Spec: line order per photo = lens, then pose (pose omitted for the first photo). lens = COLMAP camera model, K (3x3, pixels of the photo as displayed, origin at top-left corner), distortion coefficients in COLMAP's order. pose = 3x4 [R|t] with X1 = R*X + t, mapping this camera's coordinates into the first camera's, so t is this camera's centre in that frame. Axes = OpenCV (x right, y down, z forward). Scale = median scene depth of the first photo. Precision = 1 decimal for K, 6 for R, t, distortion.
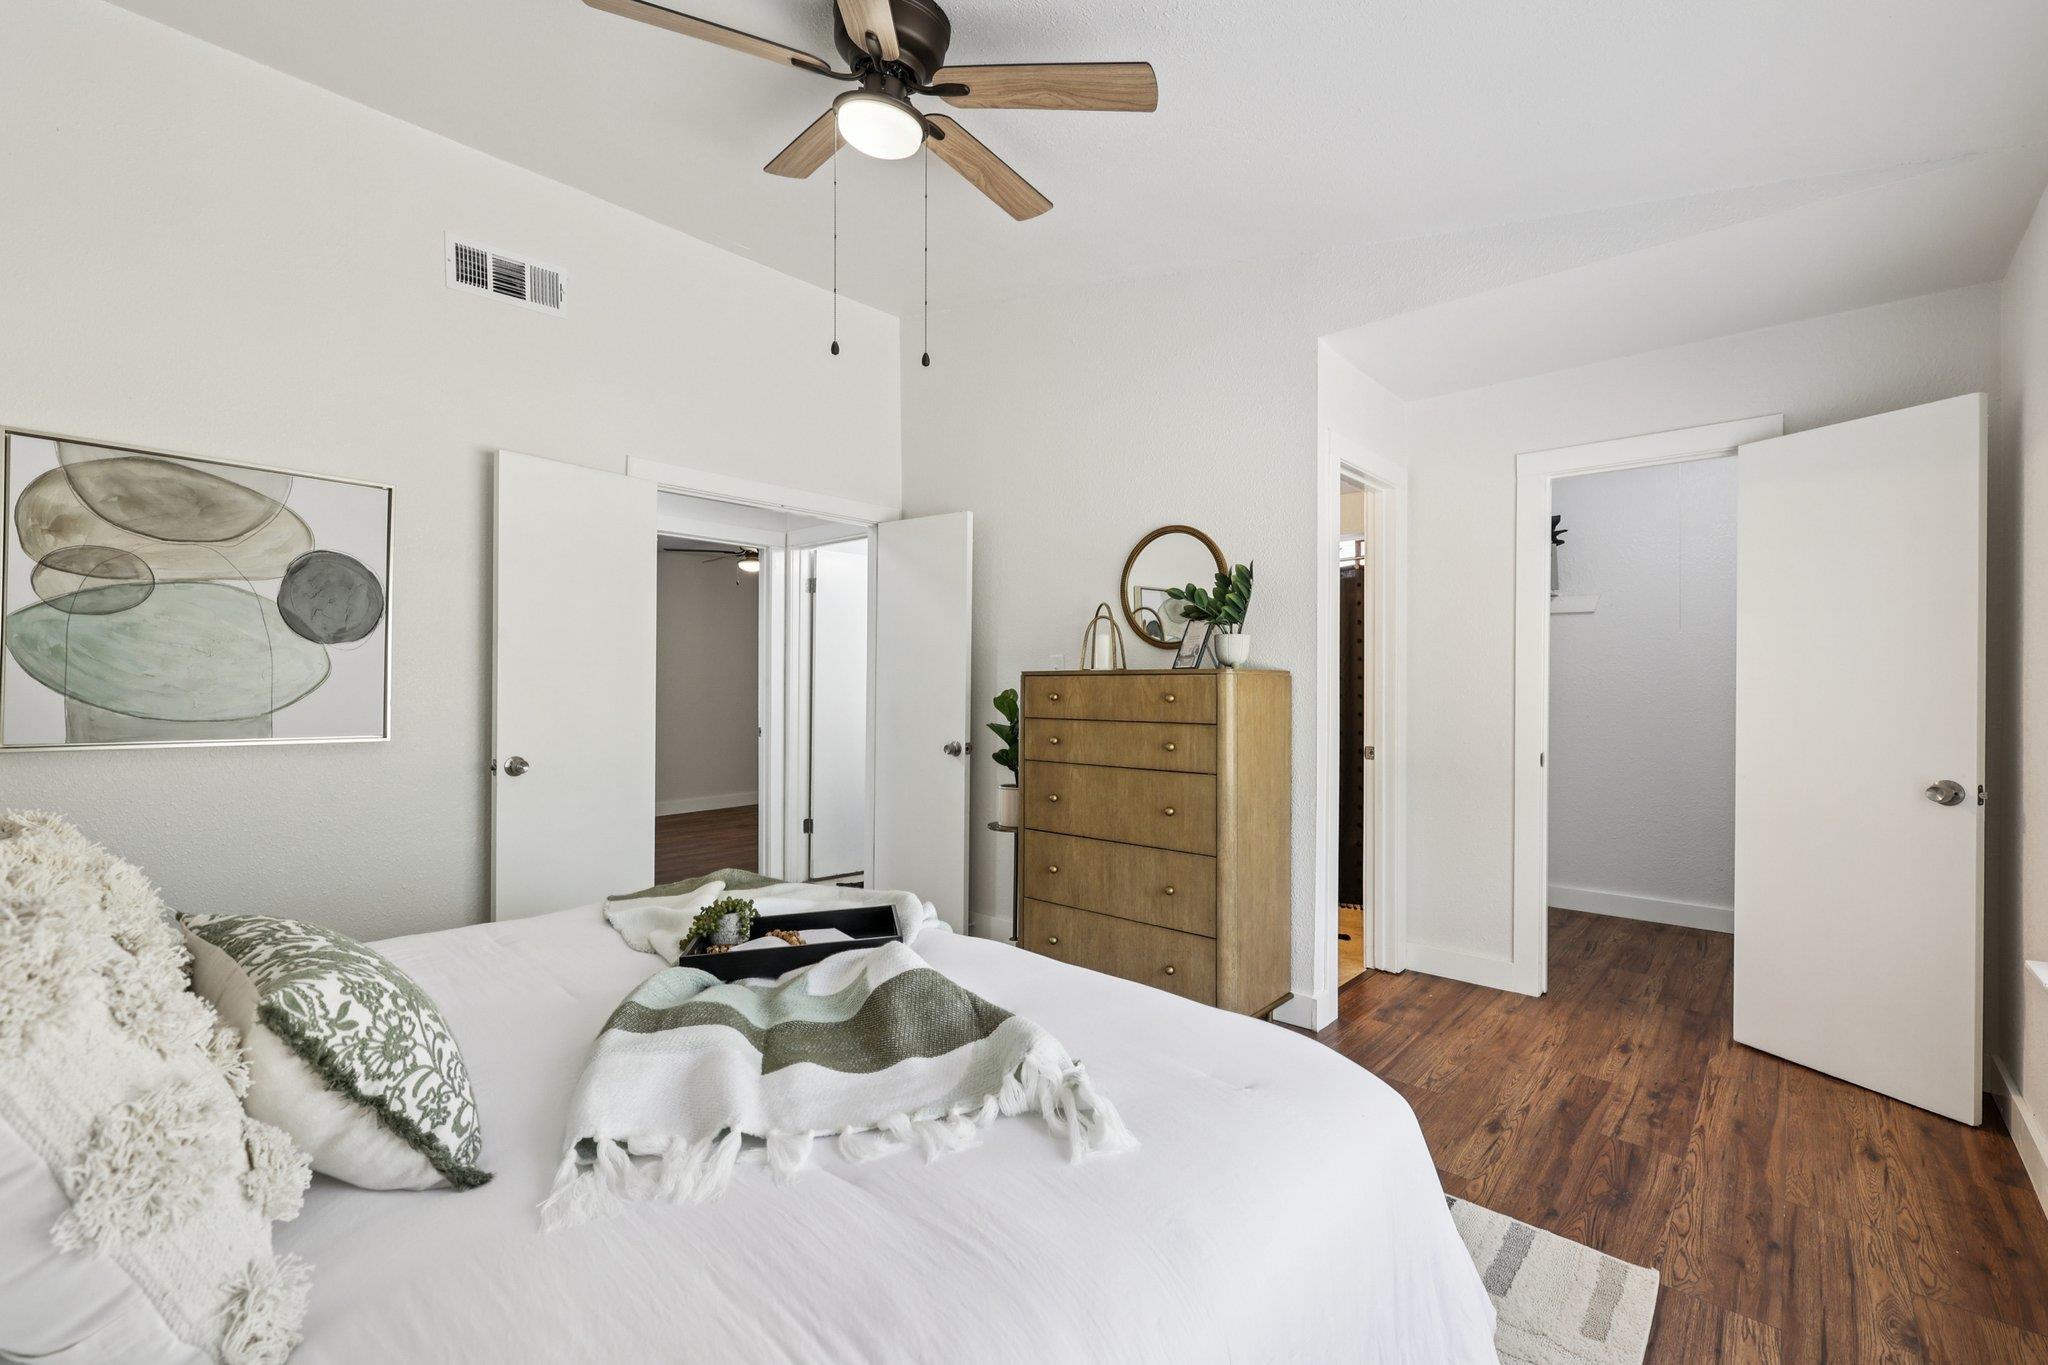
lens RADIAL K [[861.6, 0, 1022.0], [0, 861.6, 682.8], [0, 0, 1]] dist [0.003065, -0.000105]
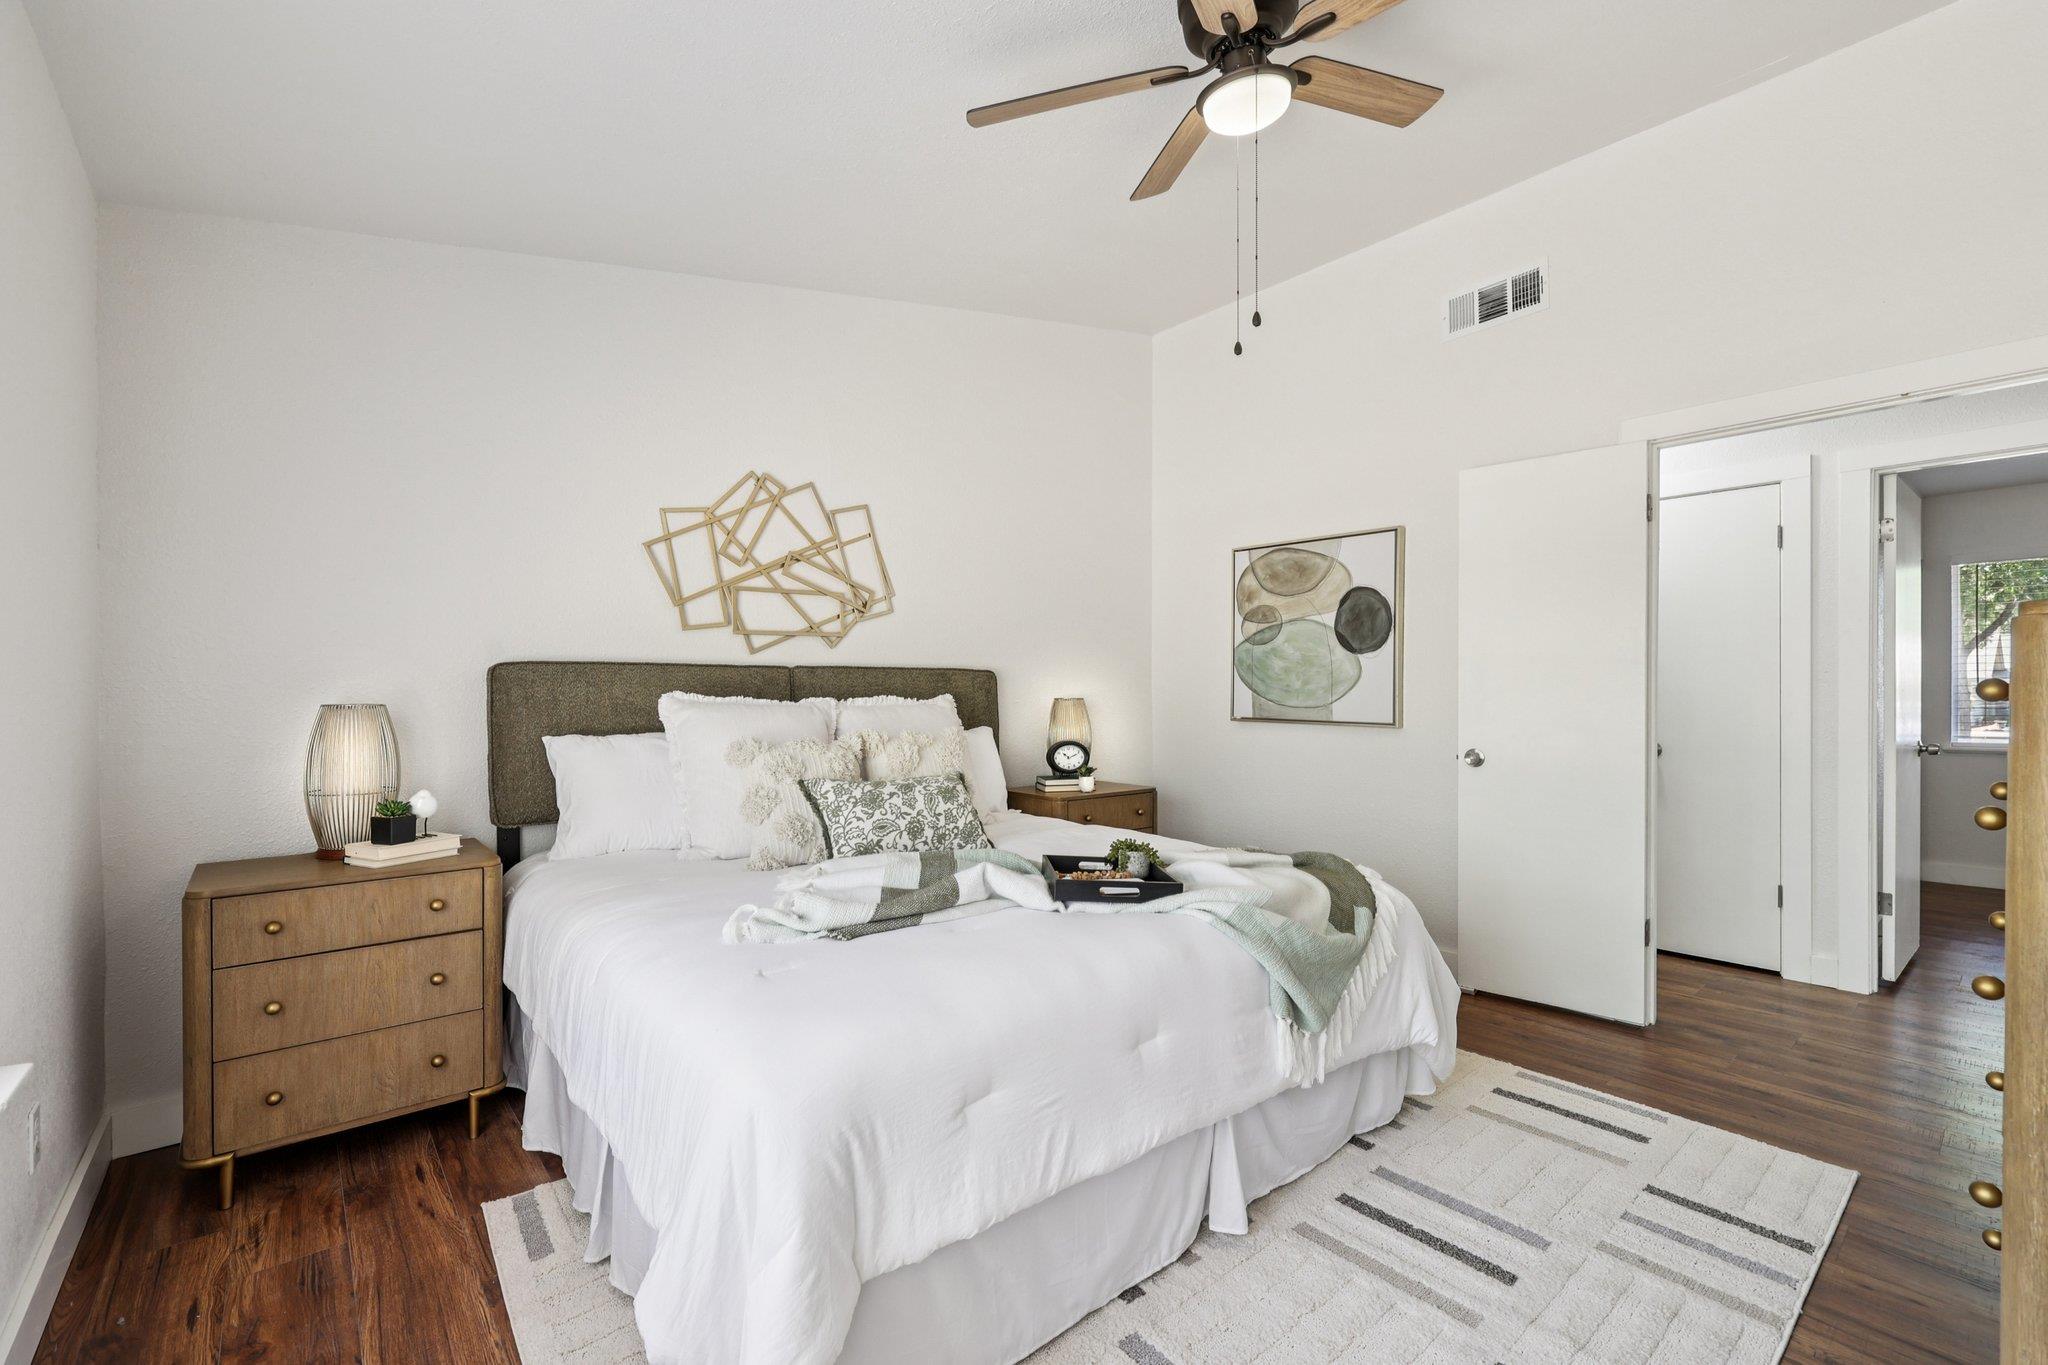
lens RADIAL K [[861.6, 0, 1024.1], [0, 861.6, 686.9], [0, 0, 1]] dist [0.003065, -0.000105]
pose [[-0.126848, 0.002396, -0.991919, 0.690305], [0.010814, 0.999941, 0.001033, -0.000084], [0.991863, -0.010596, -0.126867, 0.709823]]
